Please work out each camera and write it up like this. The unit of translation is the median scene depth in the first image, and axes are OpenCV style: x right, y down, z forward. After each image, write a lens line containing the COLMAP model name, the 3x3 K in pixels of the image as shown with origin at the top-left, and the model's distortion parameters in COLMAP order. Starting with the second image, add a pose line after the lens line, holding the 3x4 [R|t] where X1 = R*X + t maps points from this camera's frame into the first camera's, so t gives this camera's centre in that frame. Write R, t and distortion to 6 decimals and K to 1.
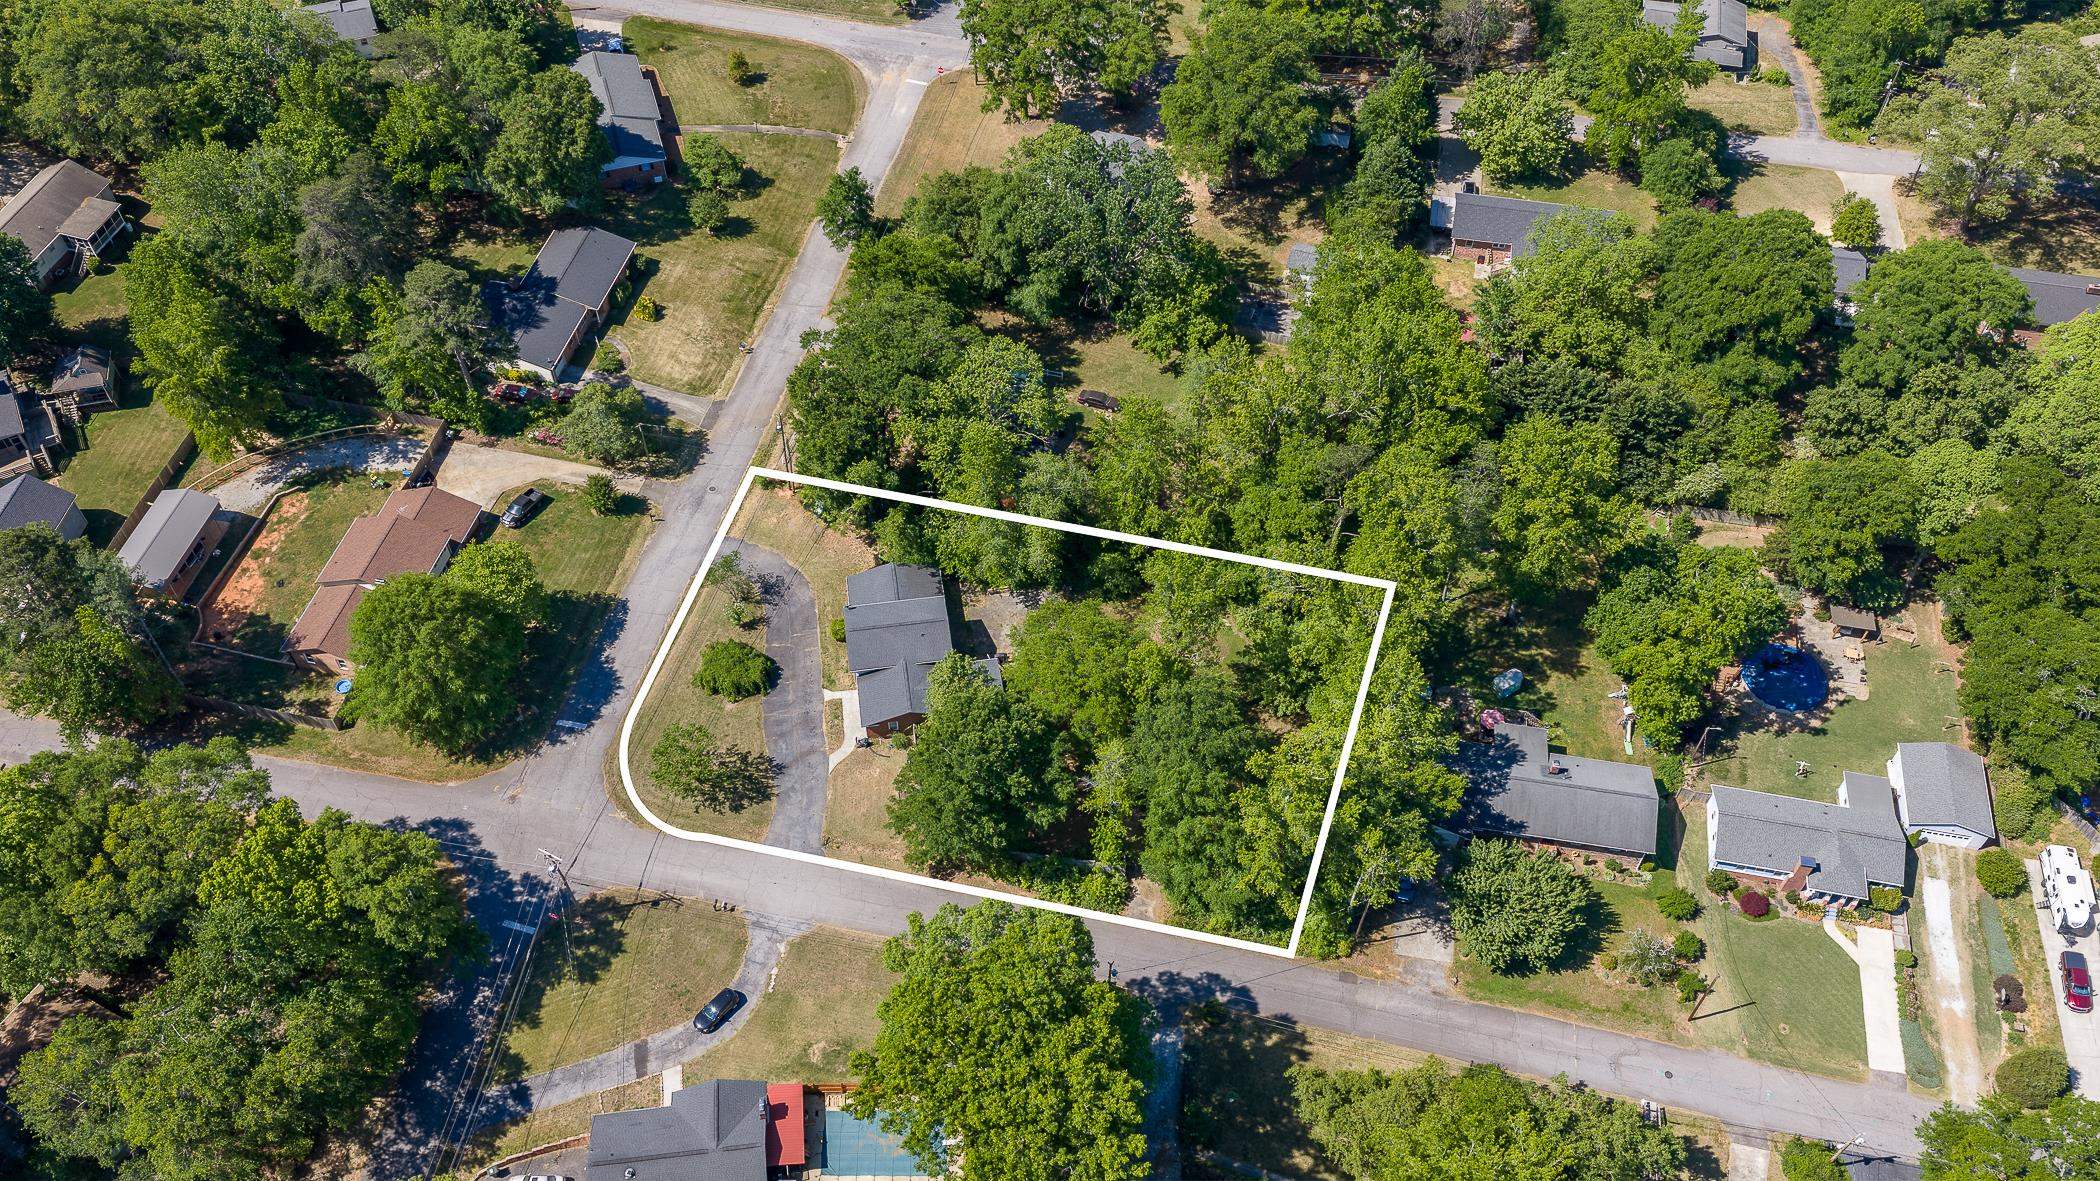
lens RADIAL K [[1734.1, 0, 1050.0], [0, 1734.1, 590.5], [0, 0, 1]] dist [0.016445, -0.034547]
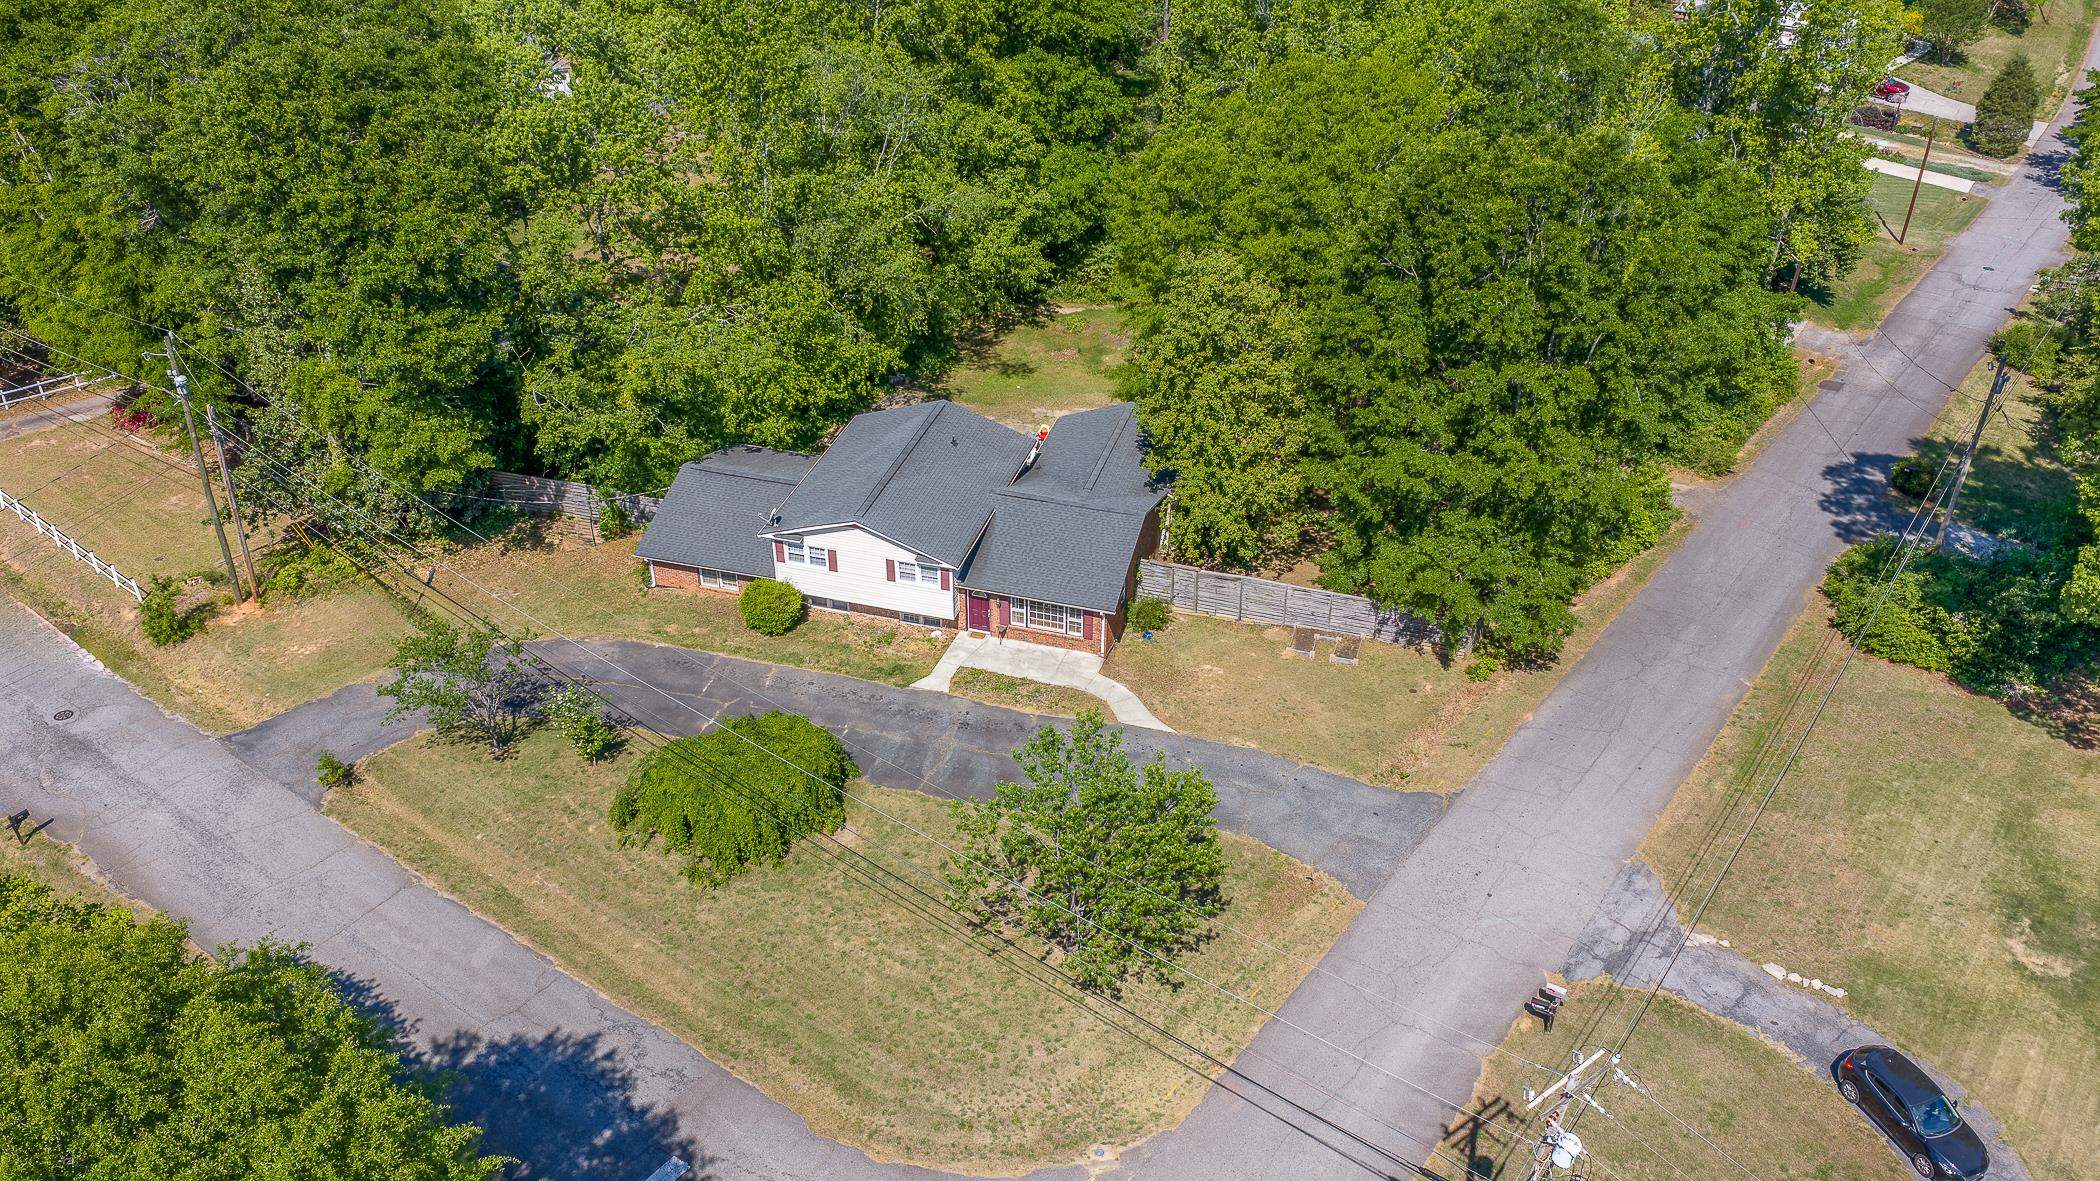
lens RADIAL K [[1766.9, 0, 1050.0], [0, 1766.9, 590.5], [0, 0, 1]] dist [0.026172, -0.070321]
pose [[0.412246, -0.483310, 0.772311, -0.394468], [0.707374, 0.704027, 0.062993, 0.039570], [-0.574173, 0.520344, 0.632113, 0.725922]]
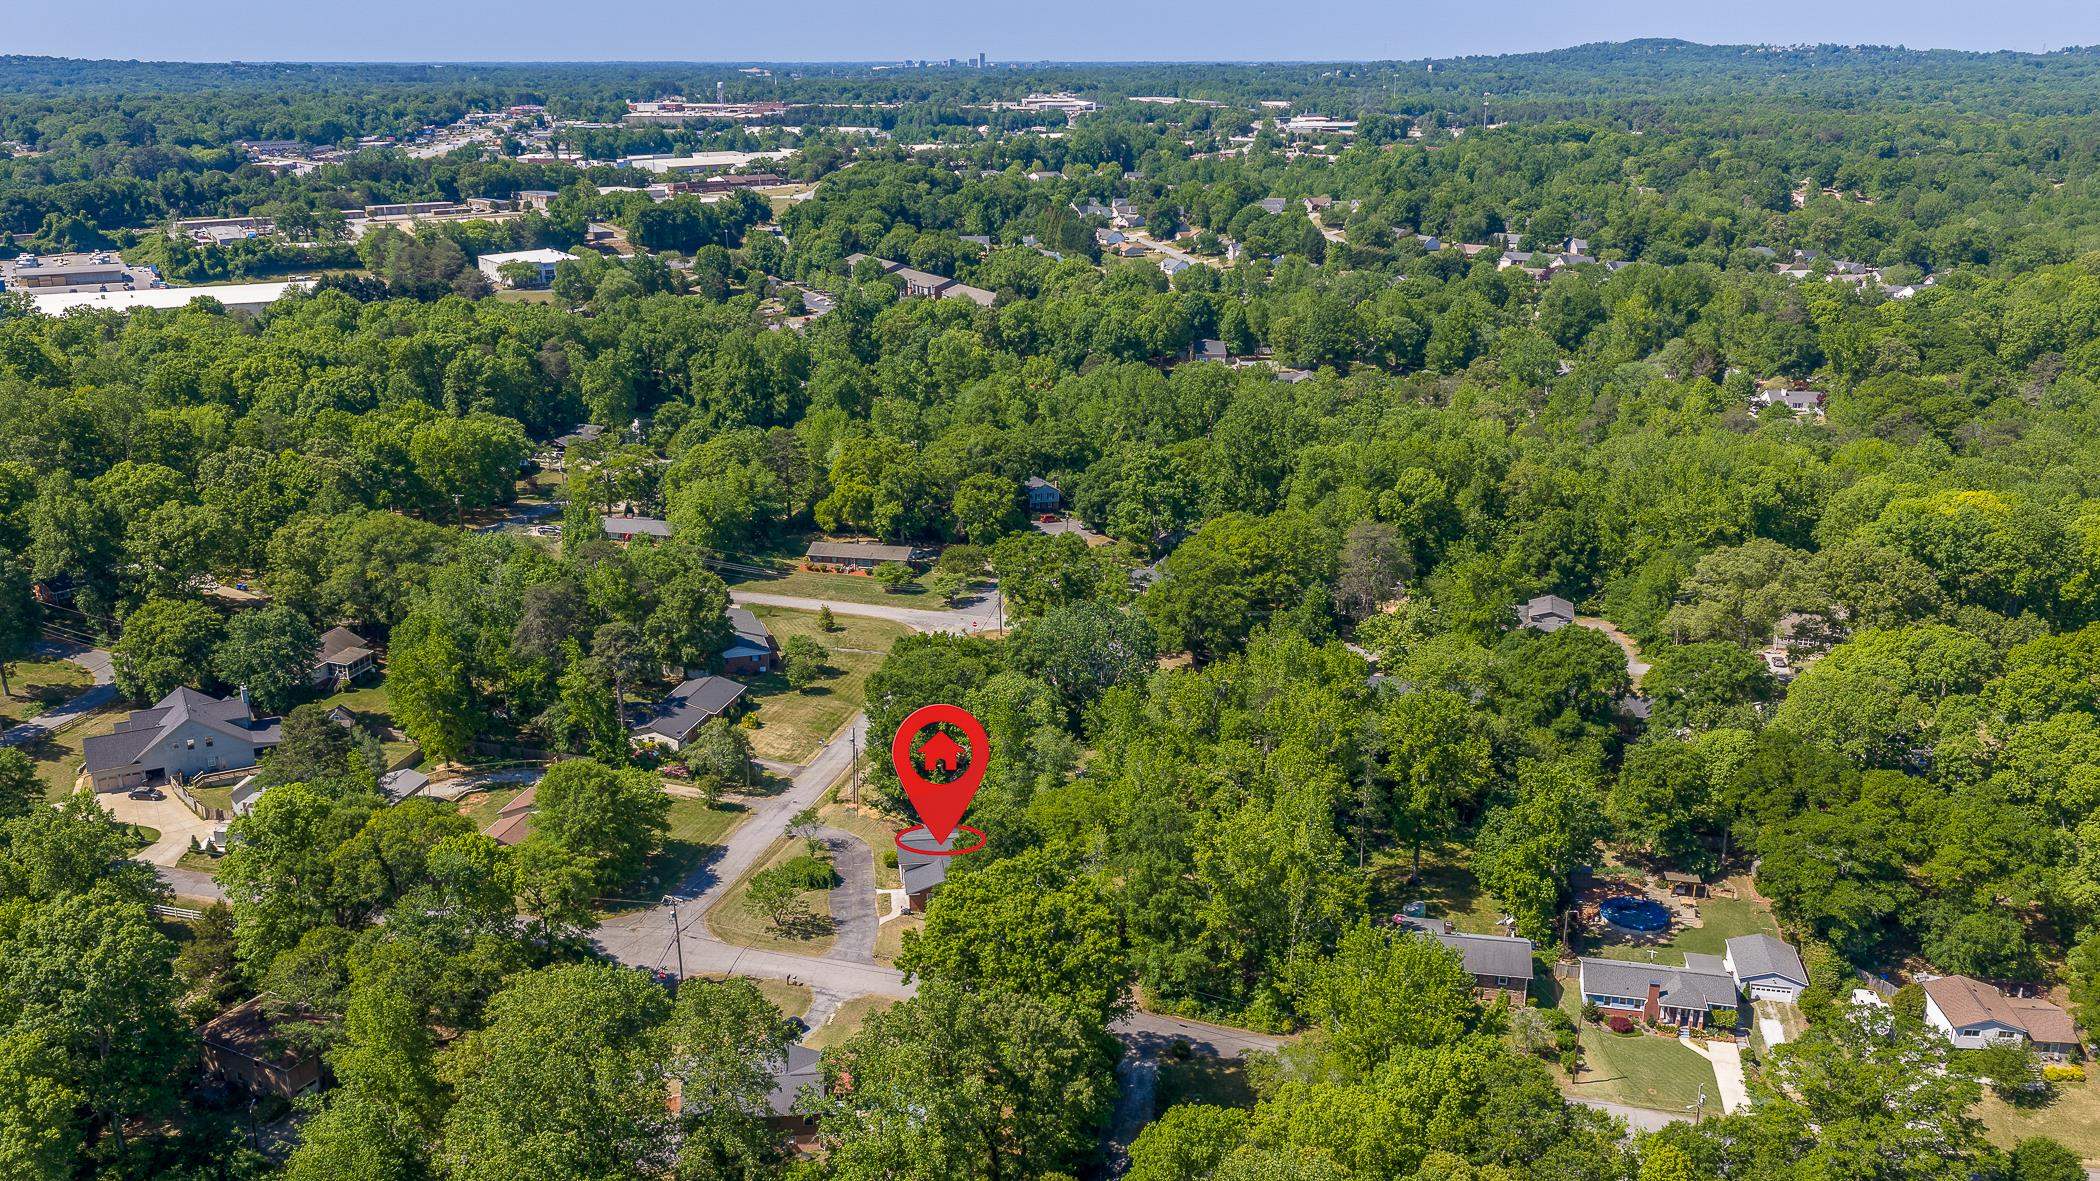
lens RADIAL K [[1766.9, 0, 1050.0], [0, 1766.9, 590.5], [0, 0, 1]] dist [0.026172, -0.070321]
pose [[0.999976, 0.002052, -0.006603, 0.006238], [-0.005372, 0.831803, -0.555045, 0.593502], [0.004354, 0.555067, 0.831794, -0.211058]]
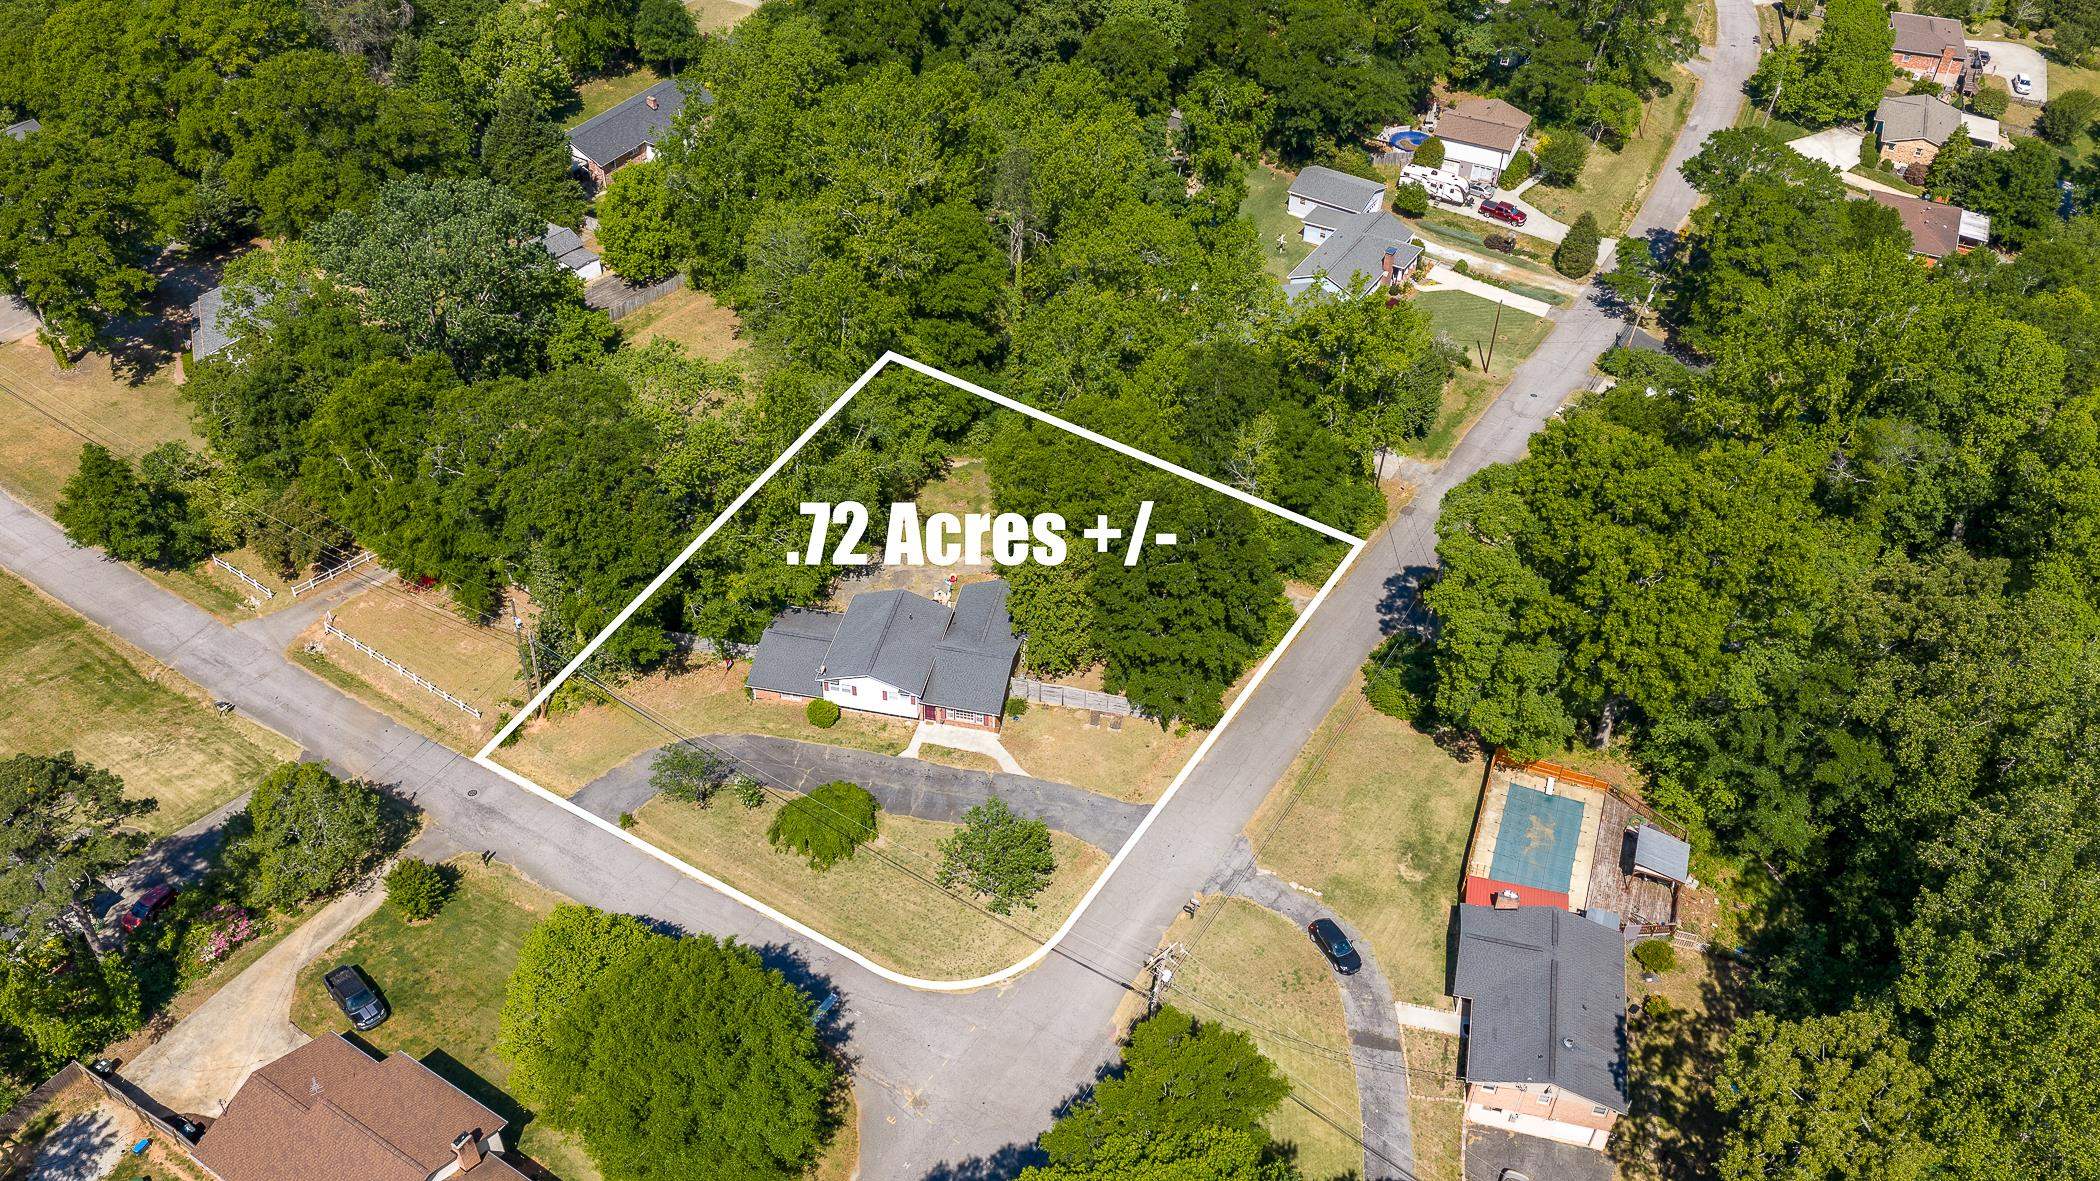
lens RADIAL K [[1788.5, 0, 1058.4], [0, 1788.5, 637.1], [0, 0, 1]] dist [0.015262, -0.010266]
pose [[0.331571, -0.609088, 0.720467, -0.620132], [0.722022, 0.655367, 0.221765, -0.095254], [-0.607244, 0.446662, 0.657075, 0.429085]]
